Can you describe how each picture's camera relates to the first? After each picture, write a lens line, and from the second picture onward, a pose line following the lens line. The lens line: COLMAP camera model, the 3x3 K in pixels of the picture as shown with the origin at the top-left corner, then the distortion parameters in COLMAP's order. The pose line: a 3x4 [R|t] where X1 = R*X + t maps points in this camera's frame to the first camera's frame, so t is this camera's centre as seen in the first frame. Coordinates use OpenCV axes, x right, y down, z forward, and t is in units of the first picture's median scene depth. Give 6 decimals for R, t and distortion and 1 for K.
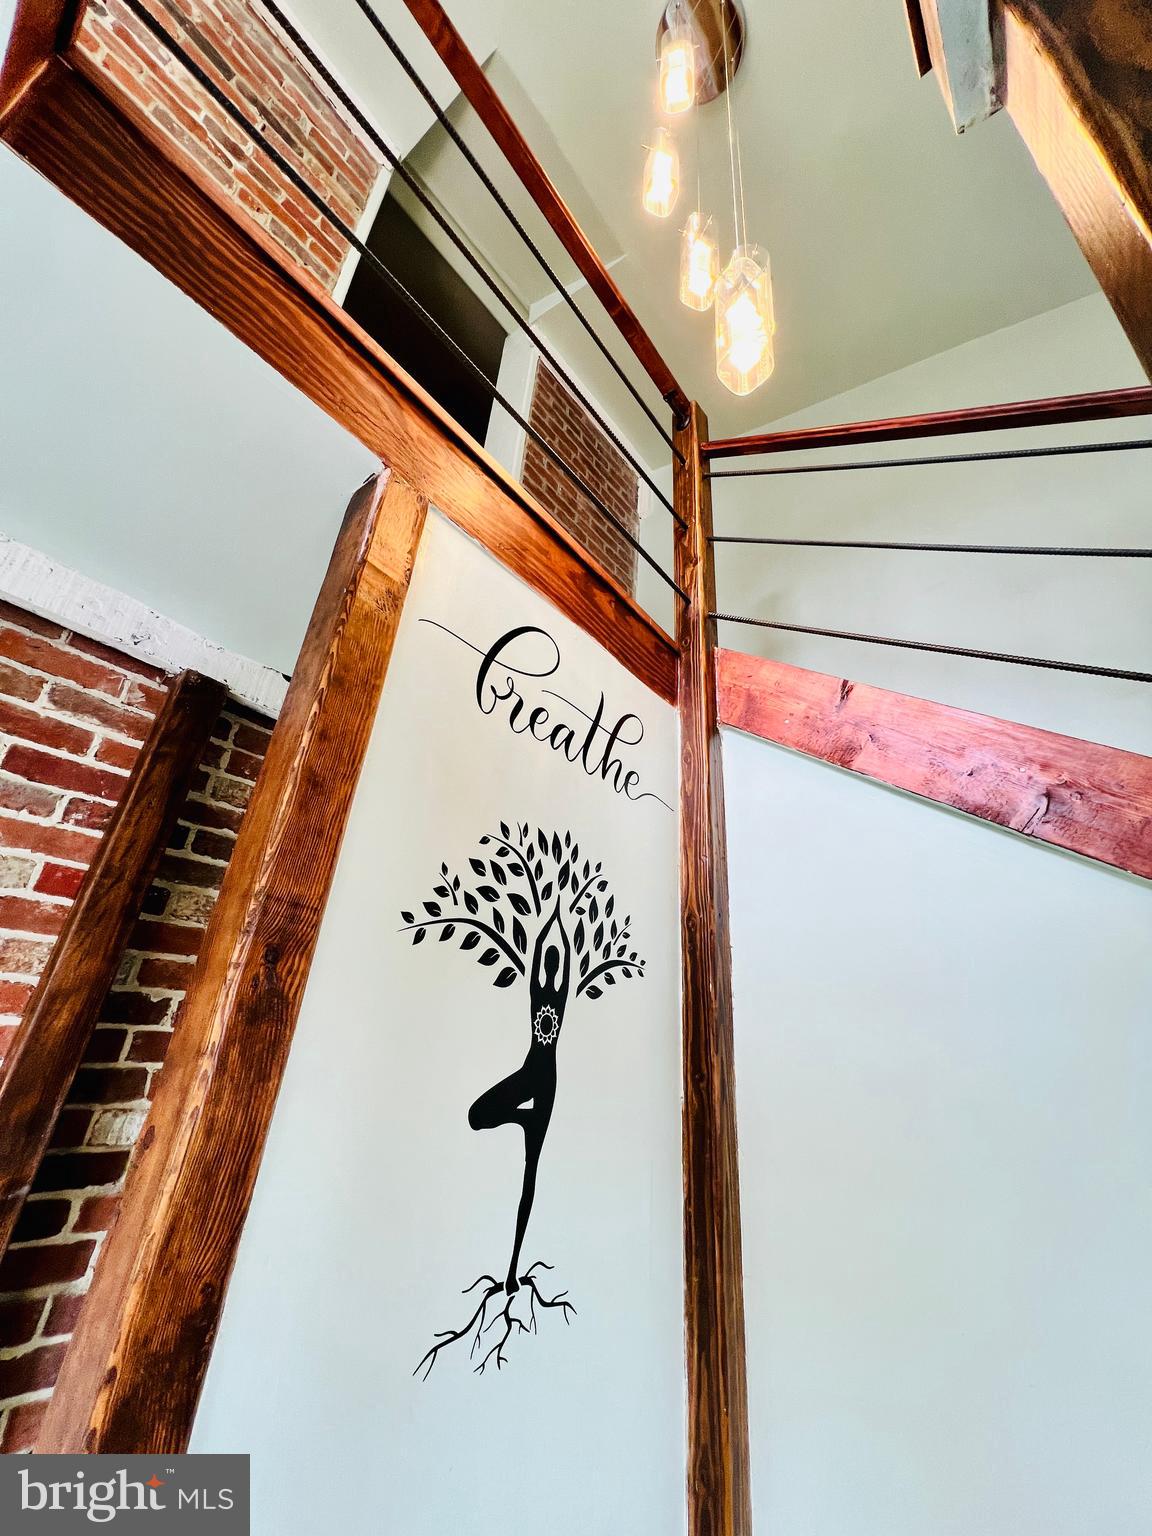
lens RADIAL K [[617.1, 0, 579.5], [0, 617.1, 762.7], [0, 0, 1]] dist [-0.000422, -0.000235]
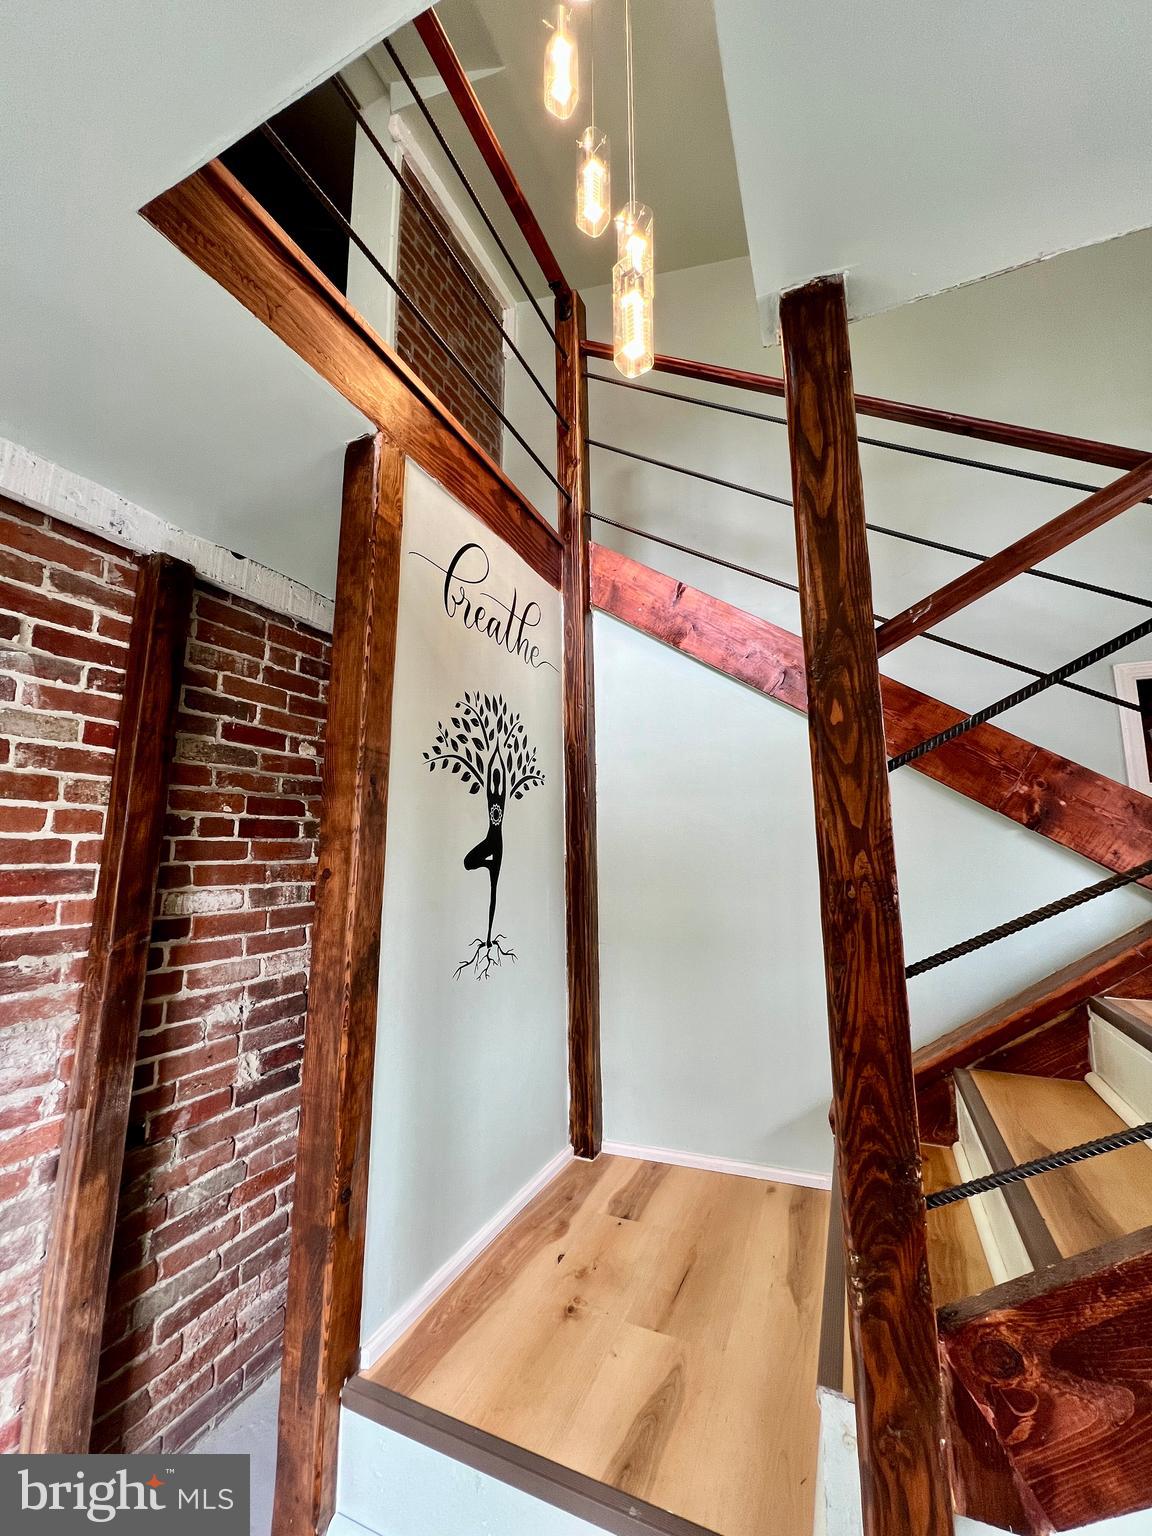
lens RADIAL K [[617.1, 0, 579.5], [0, 617.1, 762.7], [0, 0, 1]] dist [-0.000422, -0.000235]
pose [[0.963881, -0.036186, 0.263864, -0.227201], [-0.040704, 0.959074, 0.280216, -0.151024], [-0.263205, -0.280835, 0.922960, -0.455751]]
